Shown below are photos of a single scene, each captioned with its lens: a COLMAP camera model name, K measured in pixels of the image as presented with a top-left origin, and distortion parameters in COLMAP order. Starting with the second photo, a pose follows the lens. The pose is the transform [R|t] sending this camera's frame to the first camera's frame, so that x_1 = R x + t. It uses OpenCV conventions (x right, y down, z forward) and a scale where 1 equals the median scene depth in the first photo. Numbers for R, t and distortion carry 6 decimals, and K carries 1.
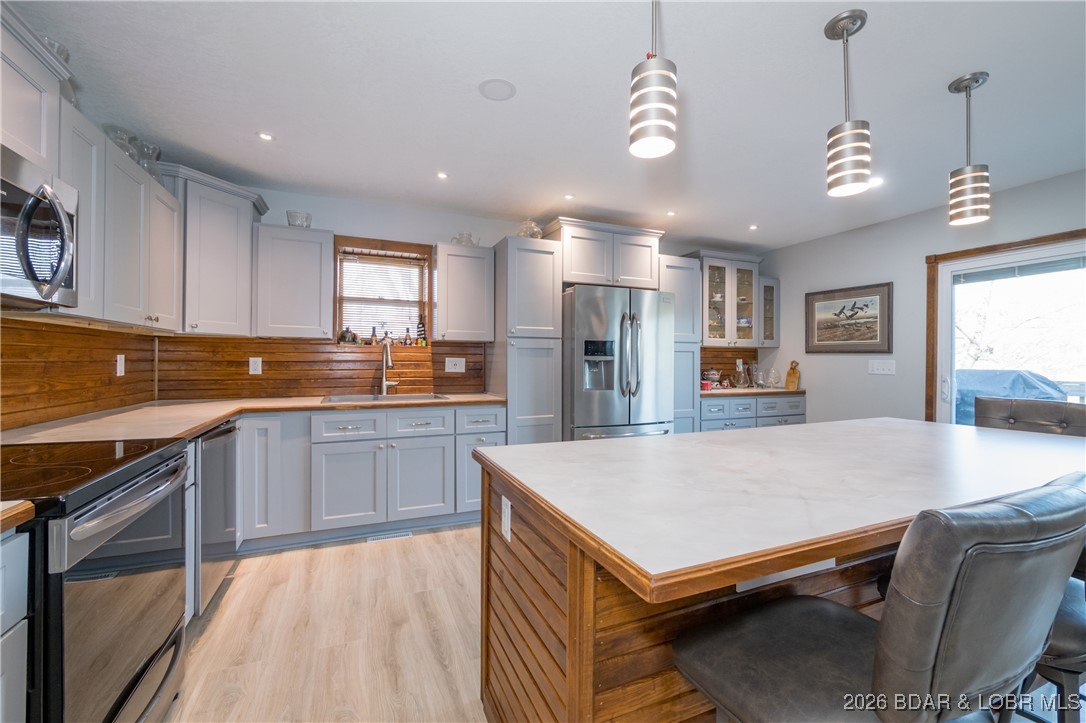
lens RADIAL K [[449.8, 0, 545.5], [0, 449.8, 361.0], [0, 0, 1]] dist [-0.003925, 0.000008]
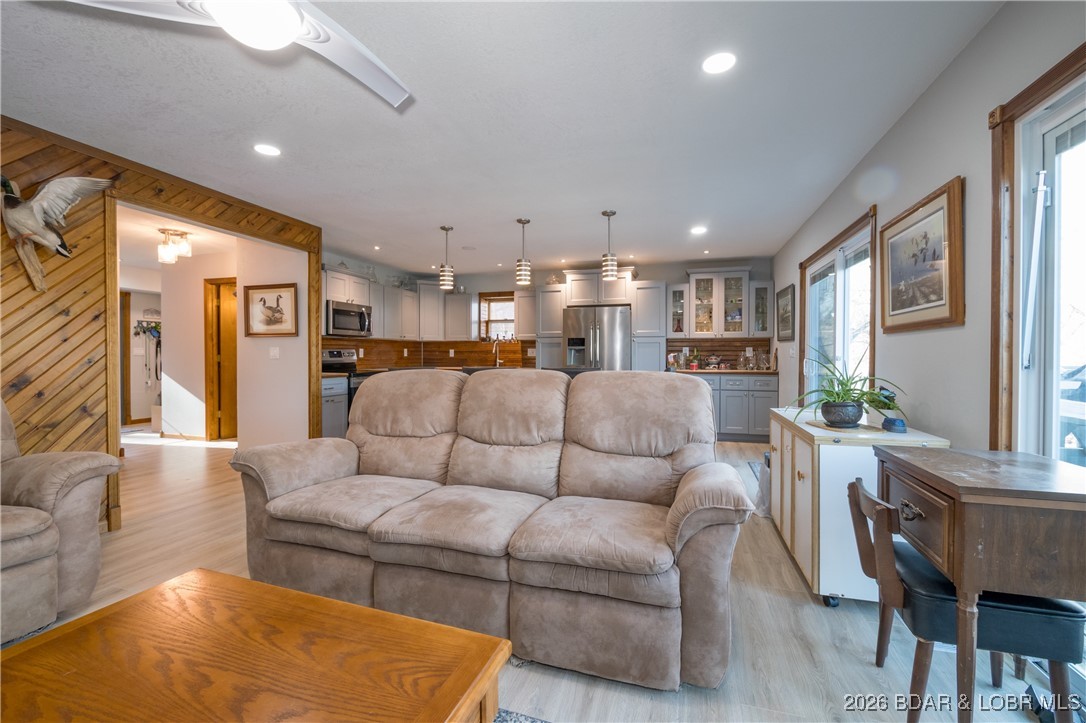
lens RADIAL K [[449.8, 0, 539.7], [0, 449.8, 356.1], [0, 0, 1]] dist [-0.003925, 0.000008]
pose [[0.760032, -0.003232, -0.649877, 1.133153], [0.003118, 0.999994, -0.001327, 0.028133], [0.649878, -0.001018, 0.760038, -0.450119]]
